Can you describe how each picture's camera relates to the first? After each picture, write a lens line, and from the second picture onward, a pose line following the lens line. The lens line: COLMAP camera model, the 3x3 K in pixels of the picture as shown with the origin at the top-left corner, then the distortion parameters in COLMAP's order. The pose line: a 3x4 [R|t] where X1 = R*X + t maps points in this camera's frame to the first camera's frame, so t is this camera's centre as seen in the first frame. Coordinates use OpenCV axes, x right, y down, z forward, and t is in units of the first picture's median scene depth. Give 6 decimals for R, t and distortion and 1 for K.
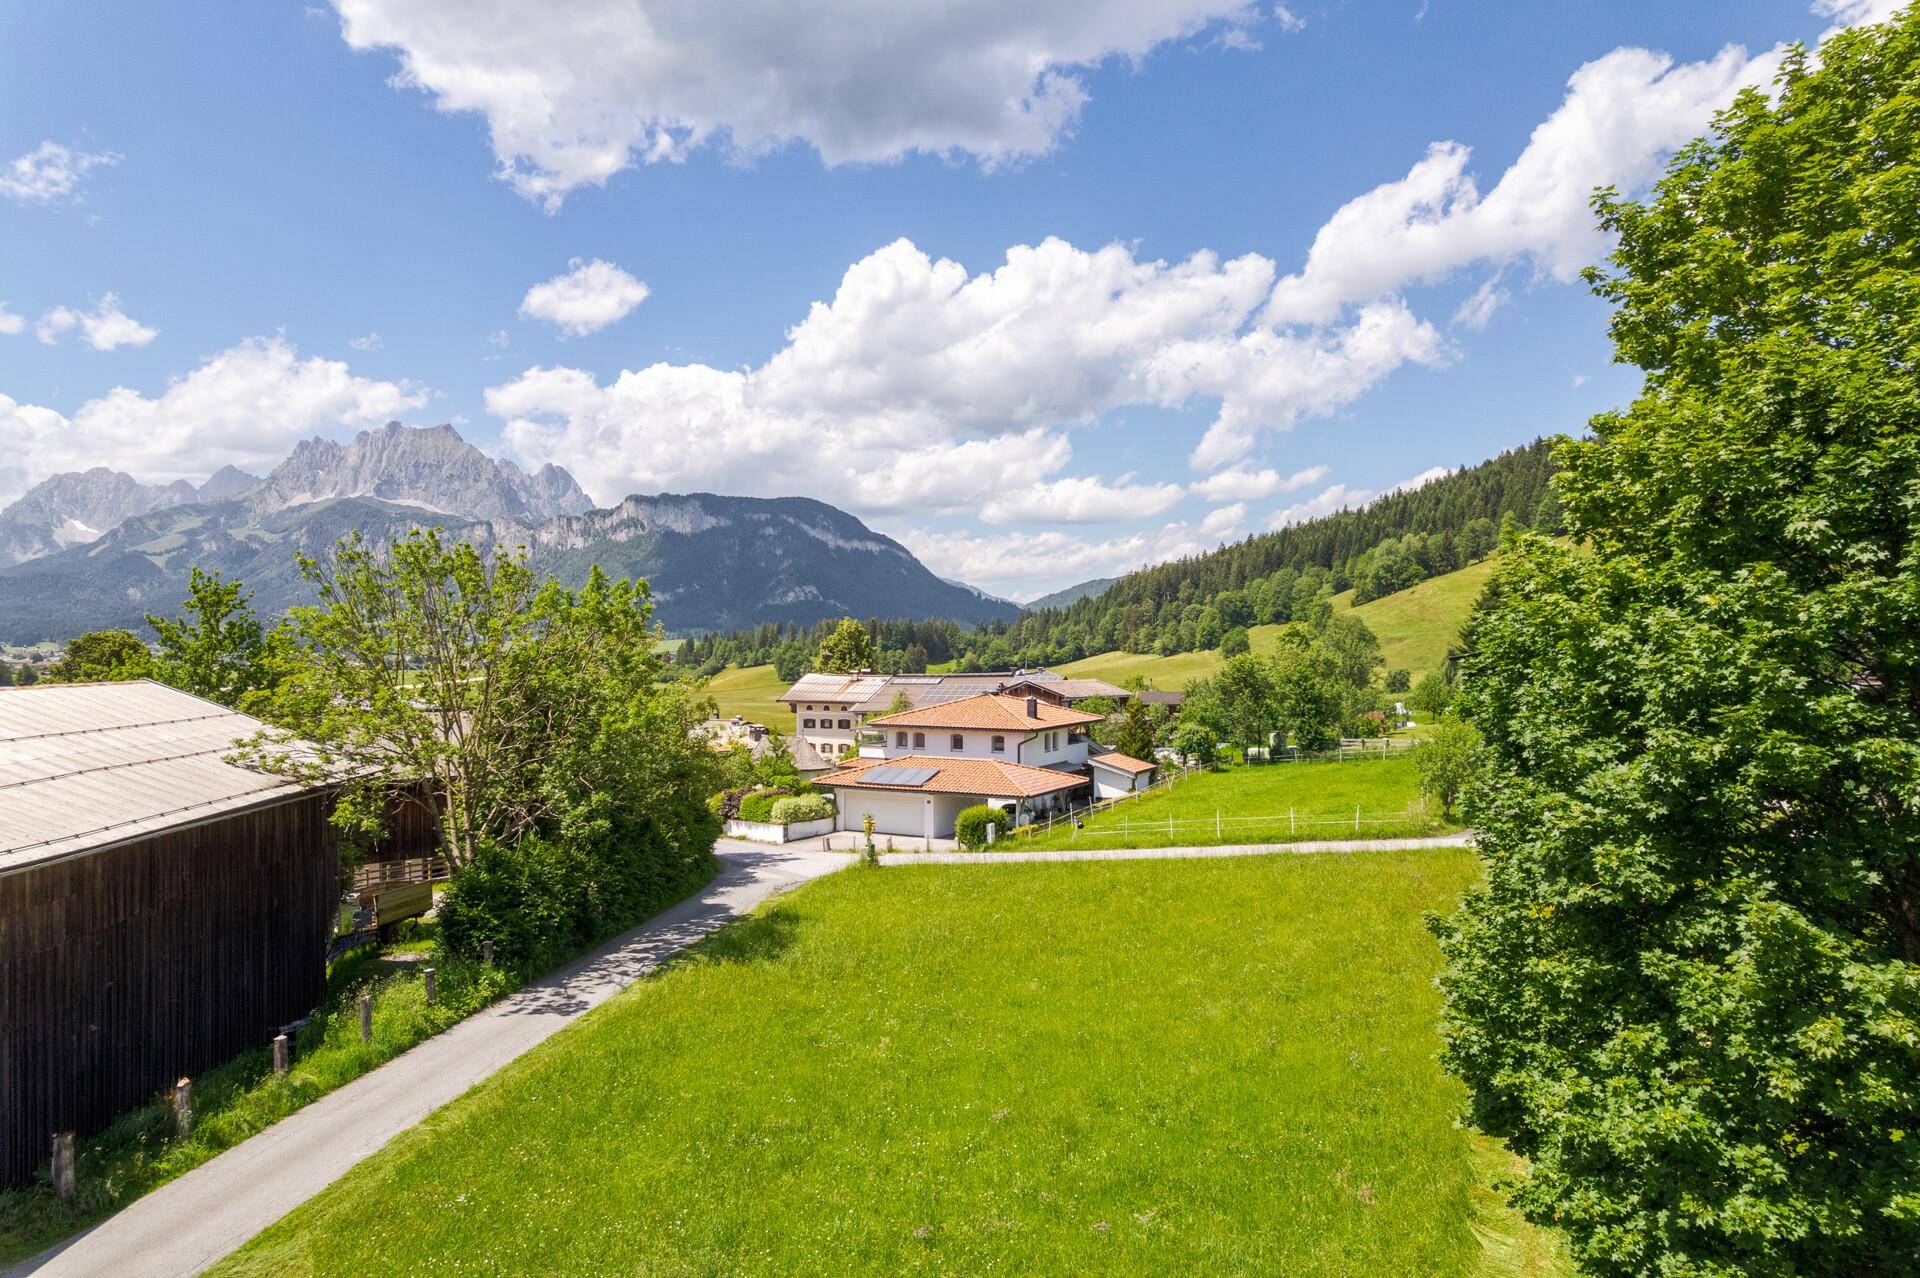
lens RADIAL K [[1225.6, 0, 960.6], [0, 1225.6, 649.3], [0, 0, 1]] dist [-0.069244, 0.056002]
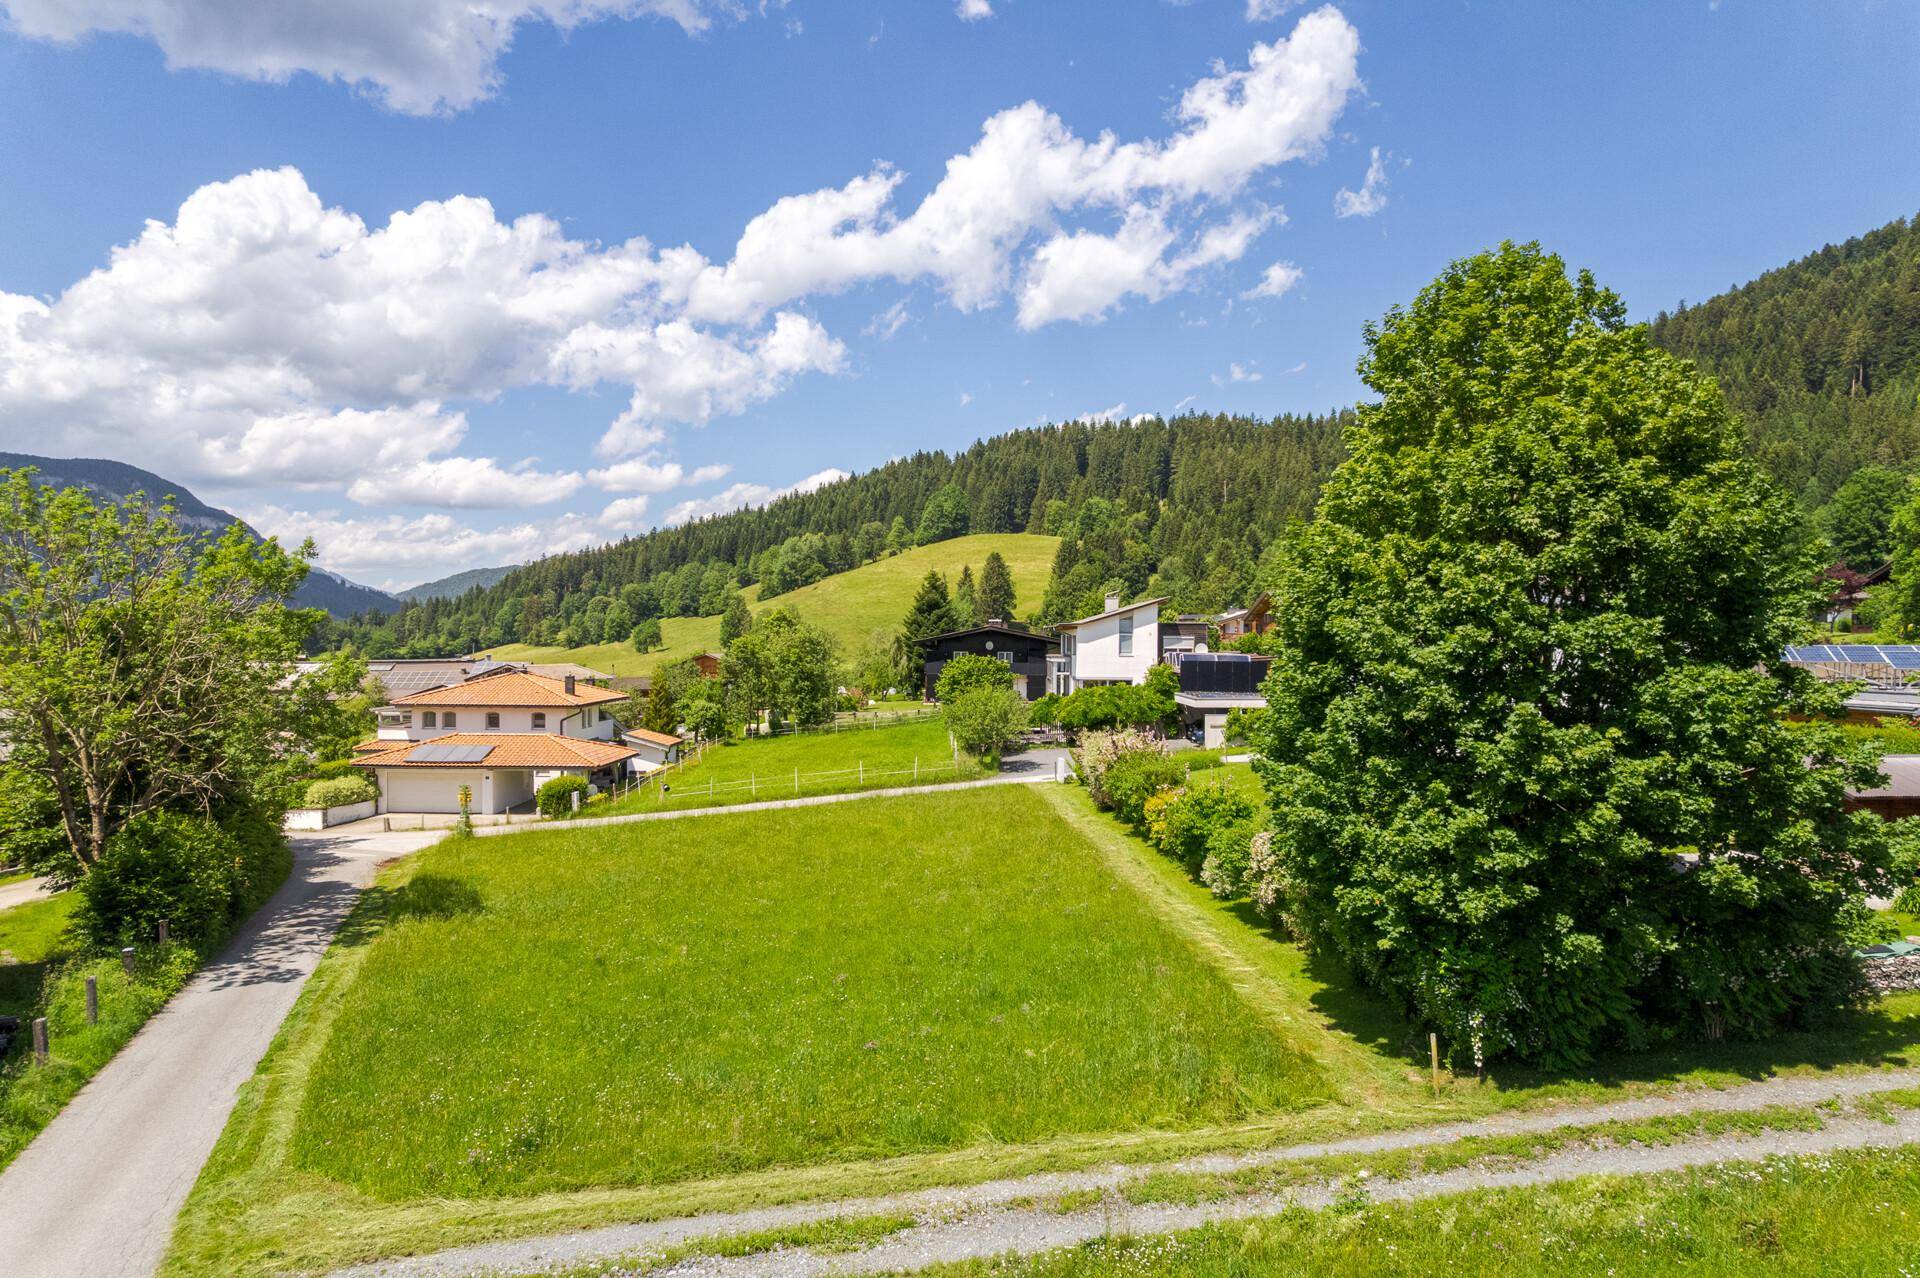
lens RADIAL K [[1216.6, 0, 964.7], [0, 1216.6, 704.9], [0, 0, 1]] dist [-0.037988, 0.003208]
pose [[0.880641, -0.019083, 0.473400, -0.108970], [-0.004796, 0.998778, 0.049183, 0.011450], [-0.473760, -0.045583, 0.879474, -0.032310]]
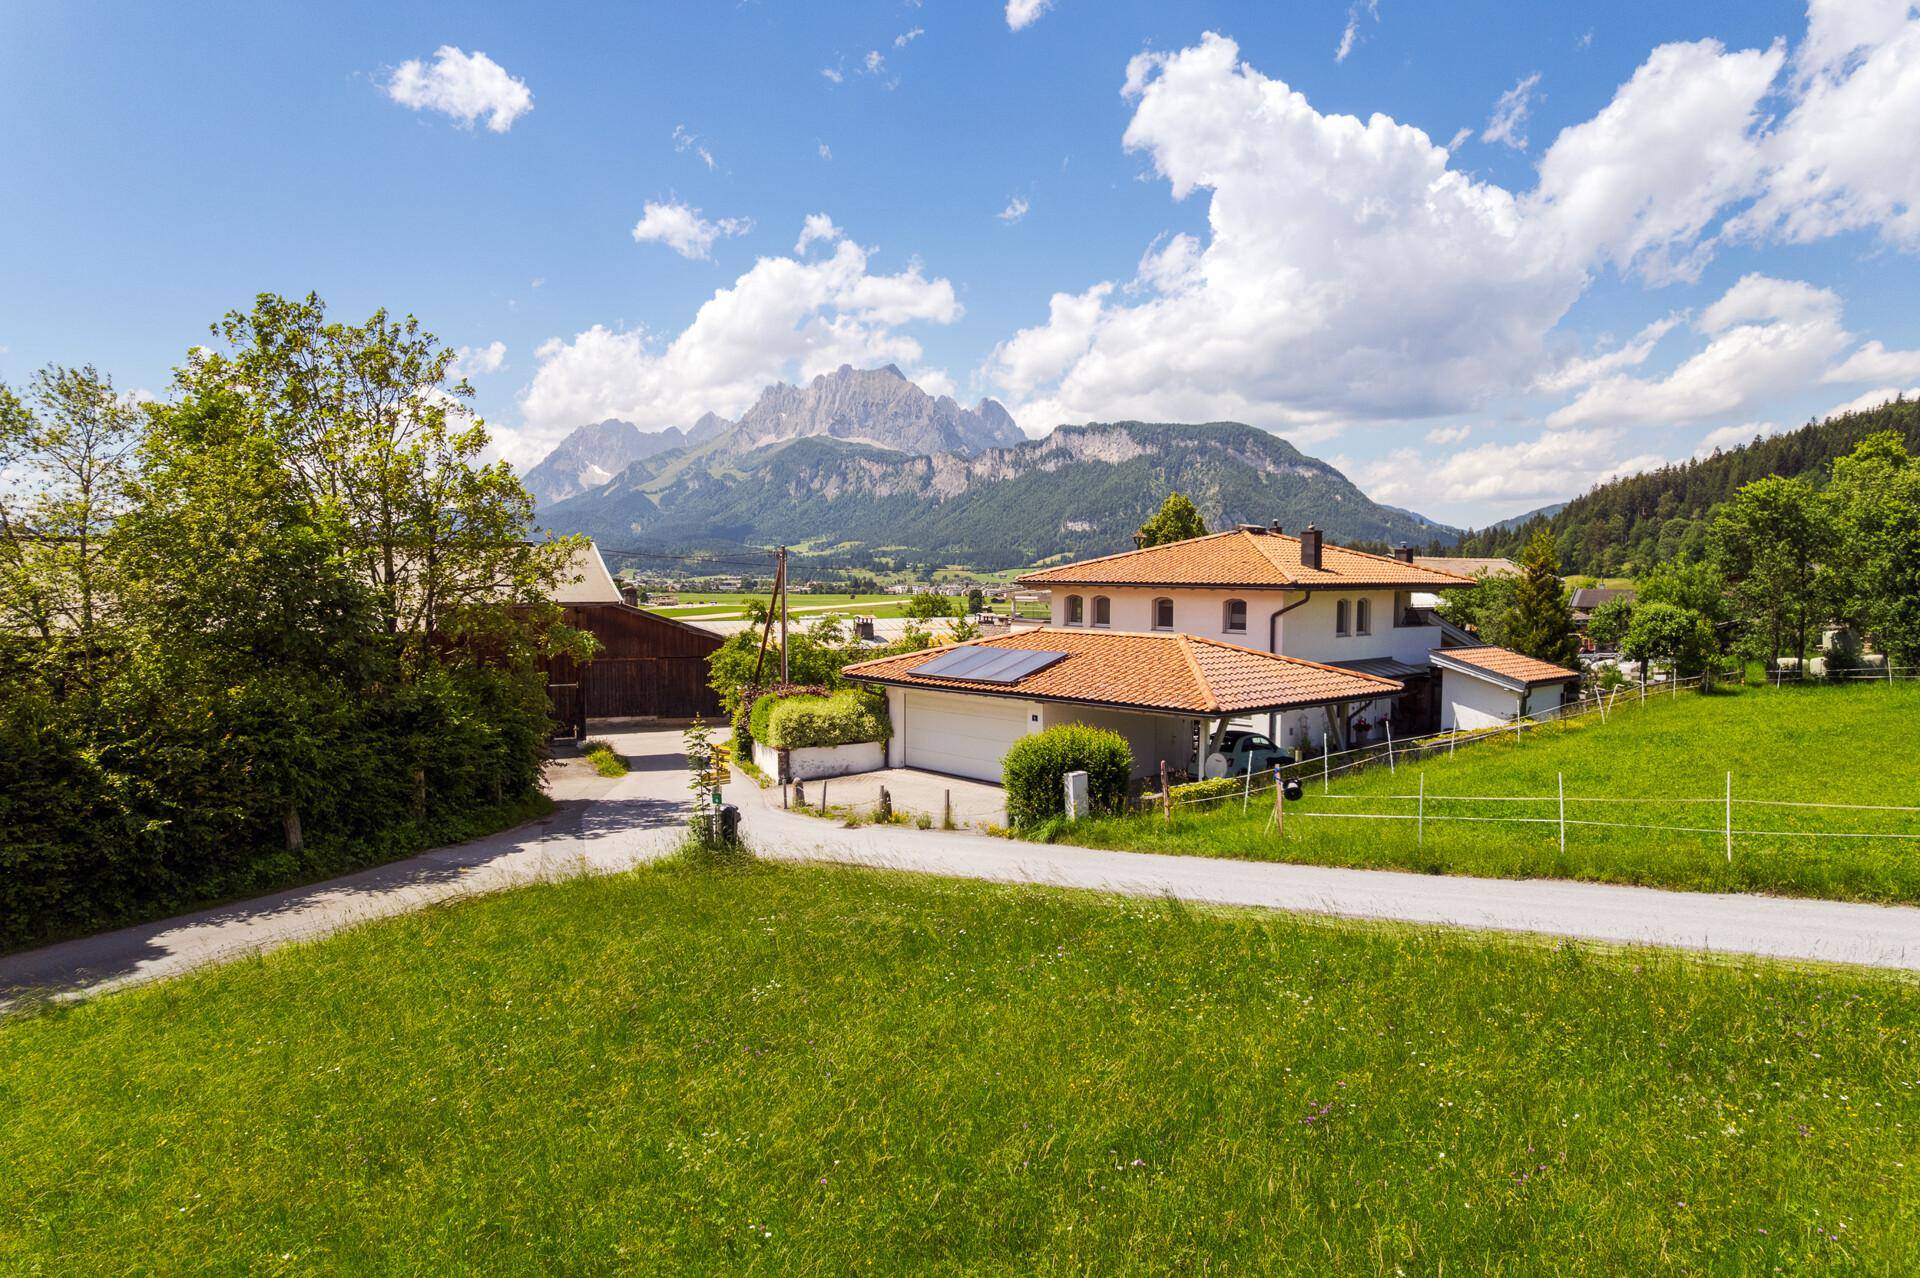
lens RADIAL K [[1225.6, 0, 960.6], [0, 1225.6, 649.3], [0, 0, 1]] dist [-0.069244, 0.056002]
pose [[0.940536, 0.023867, -0.338856, 0.079400], [-0.004421, 0.998304, 0.058046, 0.051467], [0.339666, -0.053096, 0.939046, 0.396626]]
